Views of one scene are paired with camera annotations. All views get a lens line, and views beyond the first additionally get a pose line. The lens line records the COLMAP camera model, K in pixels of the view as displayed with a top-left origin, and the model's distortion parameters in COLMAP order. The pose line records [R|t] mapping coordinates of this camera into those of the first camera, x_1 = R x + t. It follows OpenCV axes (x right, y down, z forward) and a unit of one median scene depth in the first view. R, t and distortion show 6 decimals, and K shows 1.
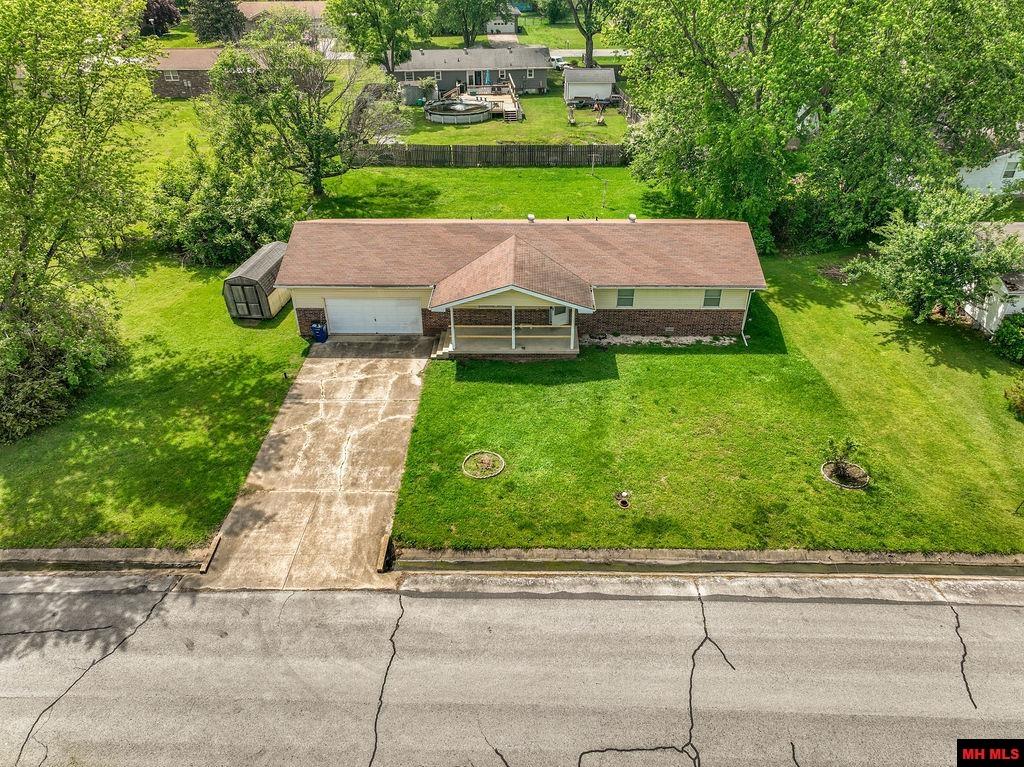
lens RADIAL K [[727.2, 0, 523.7], [0, 727.2, 384.6], [0, 0, 1]] dist [0.008093, 0.009888]
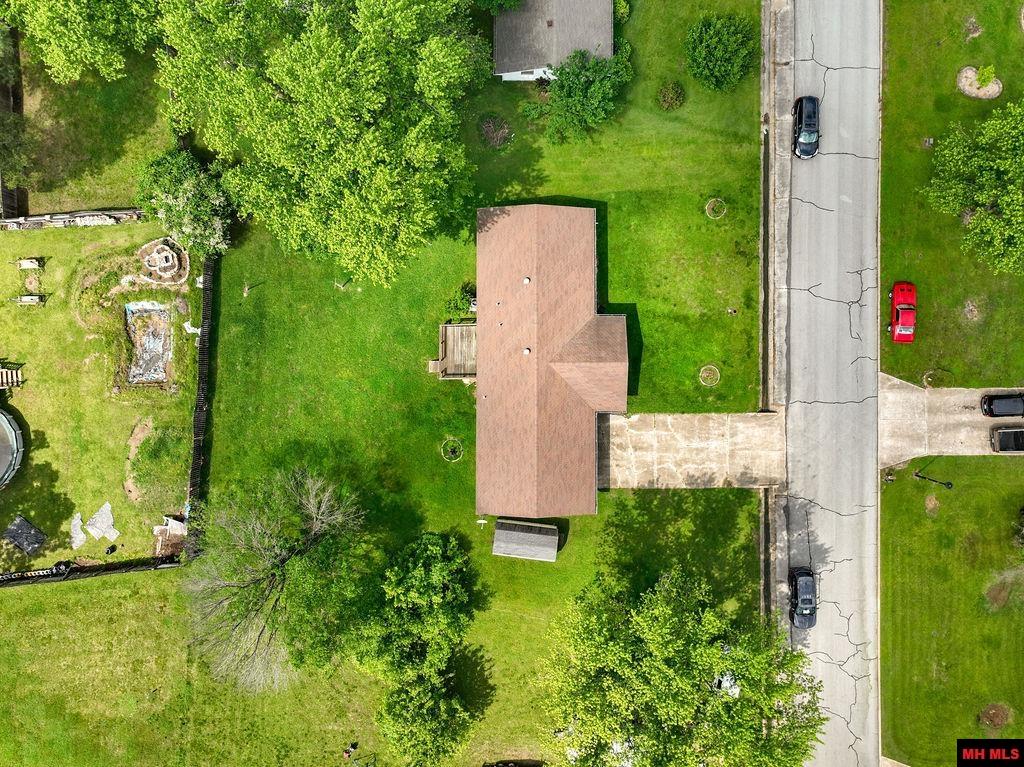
lens RADIAL K [[727.2, 0, 523.7], [0, 727.2, 384.6], [0, 0, 1]] dist [0.008093, 0.009888]
pose [[-0.012429, -0.998476, 0.053773, -0.169619], [0.522735, 0.039355, 0.851587, -1.766429], [-0.852405, 0.038694, 0.521449, 0.334228]]
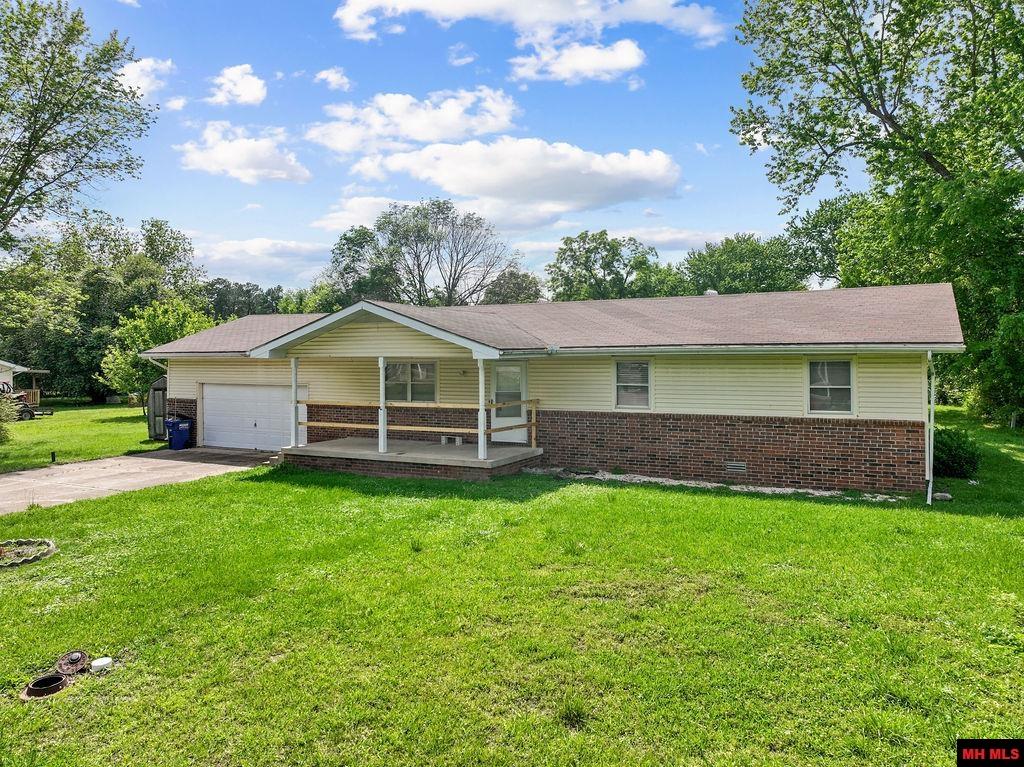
lens RADIAL K [[741.5, 0, 522.5], [0, 741.5, 367.9], [0, 0, 1]] dist [0.008178, 0.002389]
pose [[0.889223, 0.004260, -0.457454, 0.339879], [-0.242276, 0.852599, -0.463009, 0.126653], [0.388052, 0.522549, 0.759183, 0.688686]]
